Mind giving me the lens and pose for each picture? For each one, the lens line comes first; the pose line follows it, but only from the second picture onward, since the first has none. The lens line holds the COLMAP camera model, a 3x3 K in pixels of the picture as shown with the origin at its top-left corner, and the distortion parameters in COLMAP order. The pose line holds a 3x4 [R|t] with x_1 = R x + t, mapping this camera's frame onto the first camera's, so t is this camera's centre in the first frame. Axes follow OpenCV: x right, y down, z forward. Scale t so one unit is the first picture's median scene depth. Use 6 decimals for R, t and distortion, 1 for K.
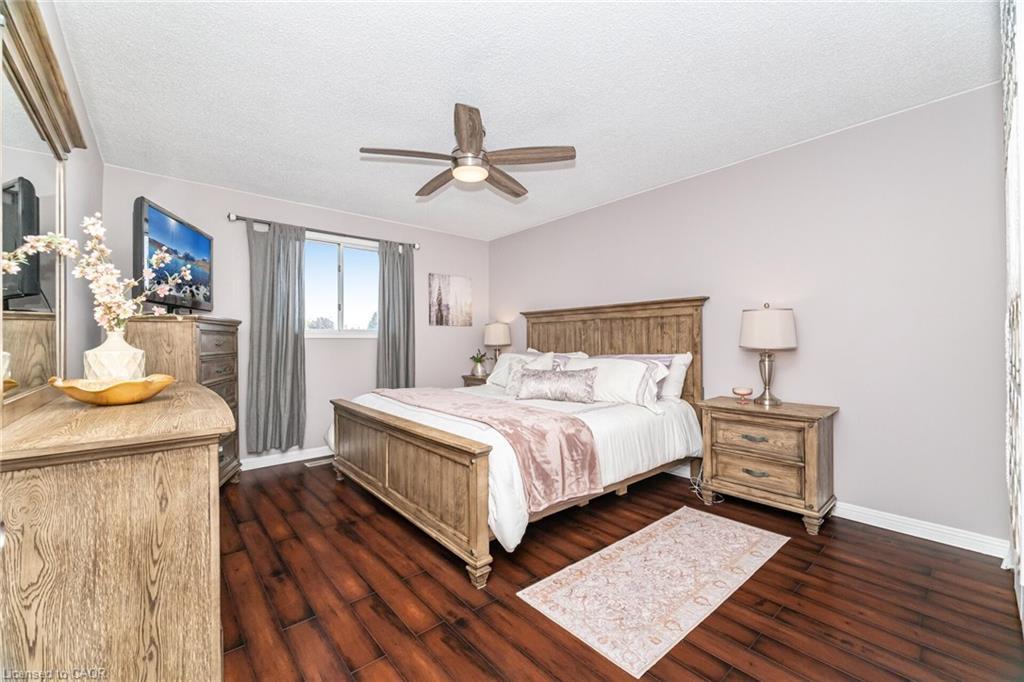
lens RADIAL K [[413.5, 0, 508.3], [0, 413.5, 336.9], [0, 0, 1]] dist [0.000277, -0.000013]
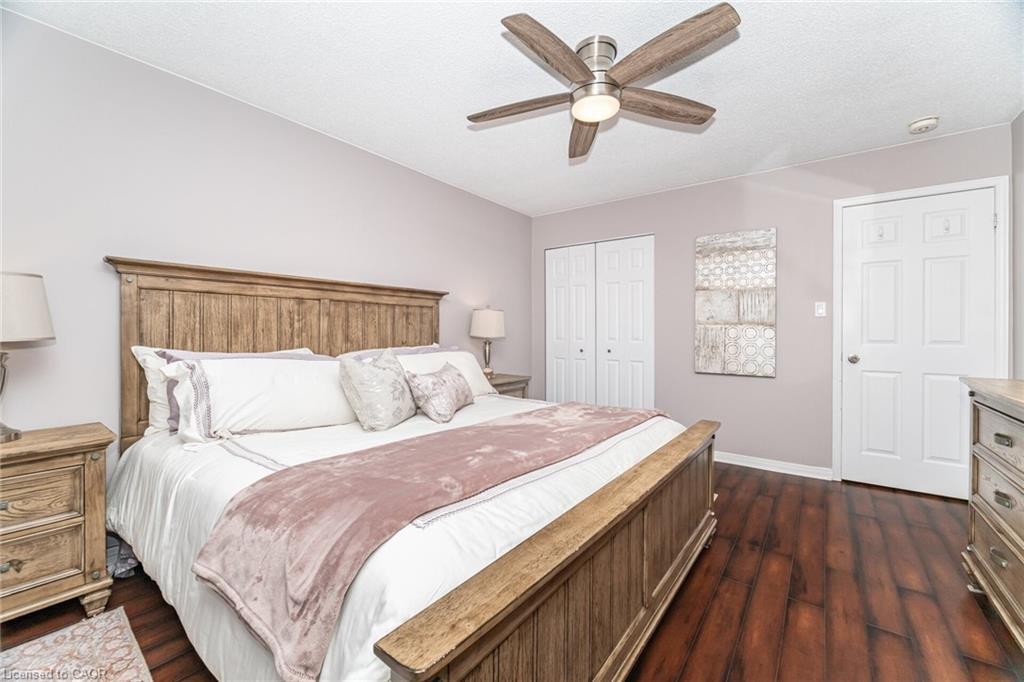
lens RADIAL K [[413.5, 0, 508.3], [0, 413.5, 336.9], [0, 0, 1]] dist [0.000277, -0.000013]
pose [[-0.215663, -0.006005, 0.976449, -0.591976], [-0.013485, 0.999904, 0.003171, 0.014948], [-0.976375, -0.012483, -0.215724, 0.986990]]
